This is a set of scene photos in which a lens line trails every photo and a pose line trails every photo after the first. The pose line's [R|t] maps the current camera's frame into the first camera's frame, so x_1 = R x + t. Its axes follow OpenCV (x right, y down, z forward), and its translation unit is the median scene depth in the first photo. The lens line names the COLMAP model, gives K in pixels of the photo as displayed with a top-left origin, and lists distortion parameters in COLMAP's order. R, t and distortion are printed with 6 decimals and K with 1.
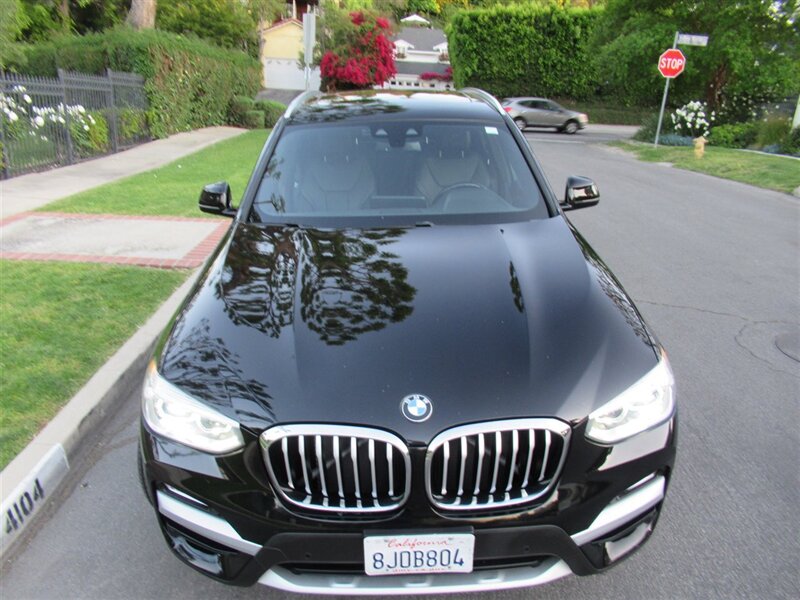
lens RADIAL K [[598.4, 0, 400.7], [0, 598.4, 300.1], [0, 0, 1]] dist [0.004349, 0.023499]
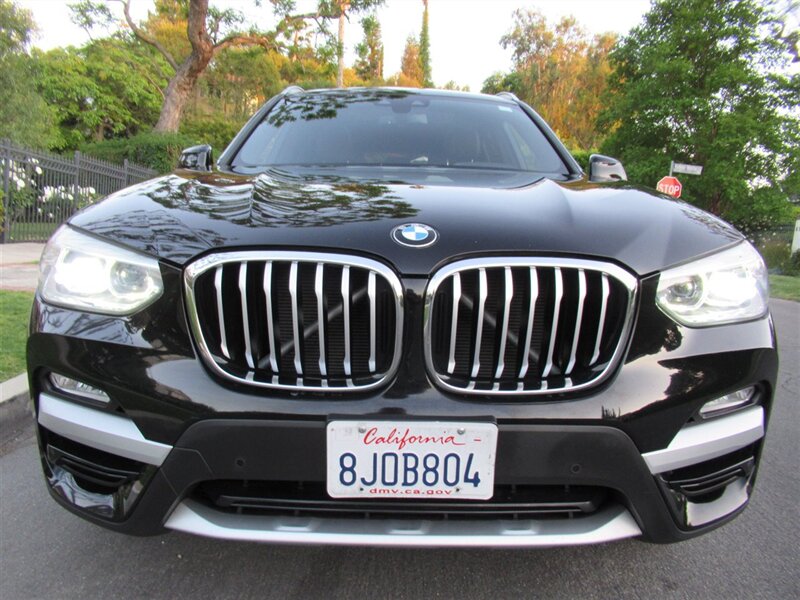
lens RADIAL K [[598.4, 0, 398.4], [0, 598.4, 300.8], [0, 0, 1]] dist [0.004349, 0.023499]
pose [[0.999133, 0.040690, -0.008828, 0.003441], [-0.041636, 0.975832, -0.214518, 0.088482], [-0.000114, 0.214700, 0.976680, 0.073310]]
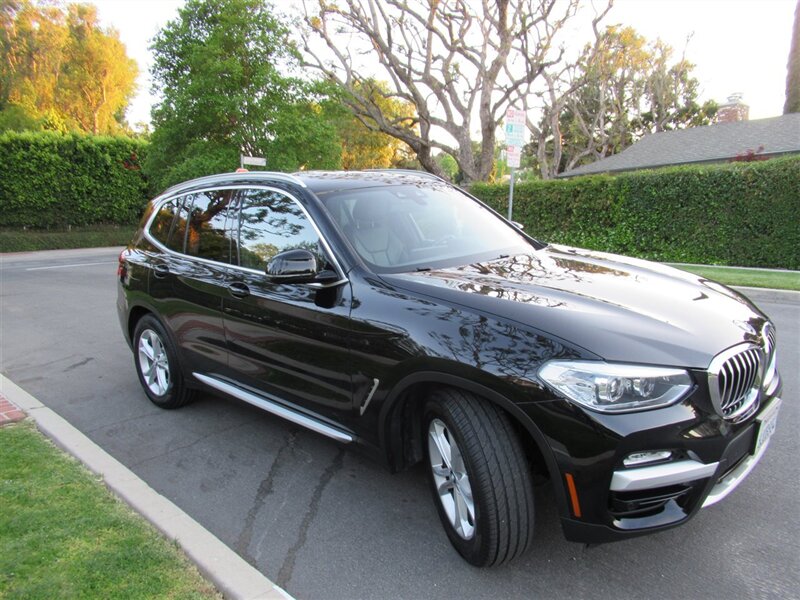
lens RADIAL K [[598.4, 0, 399.1], [0, 598.4, 305.2], [0, 0, 1]] dist [0.004349, 0.023499]
pose [[0.722454, -0.172222, 0.669627, -0.349716], [0.293892, 0.953127, -0.071941, -0.003146], [-0.625850, 0.248773, 0.739205, 0.093071]]
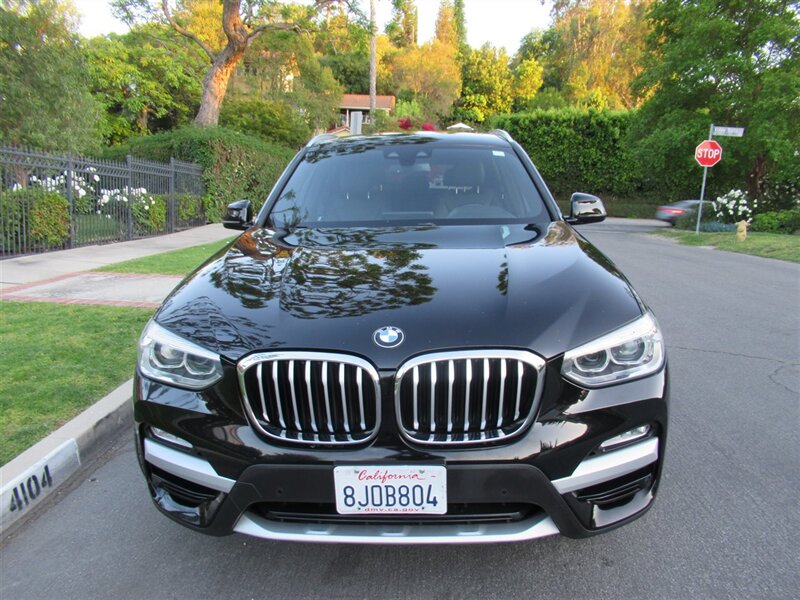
lens RADIAL K [[598.4, 0, 399.3], [0, 598.4, 299.8], [0, 0, 1]] dist [0.004349, 0.023499]
pose [[0.996841, 0.008694, -0.078941, 0.026812], [-0.021286, 0.986871, -0.160102, 0.061306], [0.076513, 0.161276, 0.983939, -0.003245]]
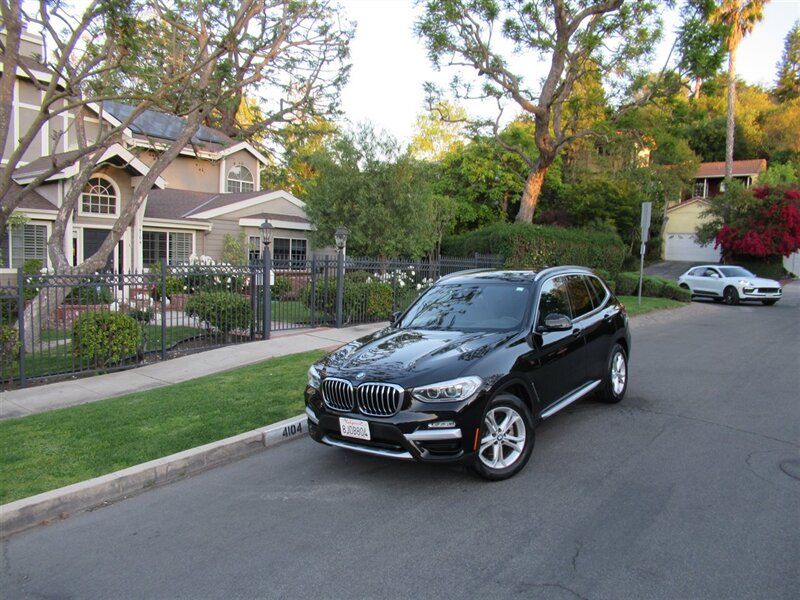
lens RADIAL K [[598.4, 0, 402.3], [0, 598.4, 306.7], [0, 0, 1]] dist [0.004349, 0.023499]
pose [[0.785544, 0.033461, -0.617900, 0.435995], [-0.192943, 0.962002, -0.193195, 0.083721], [0.587957, 0.270983, 0.762152, -0.266334]]
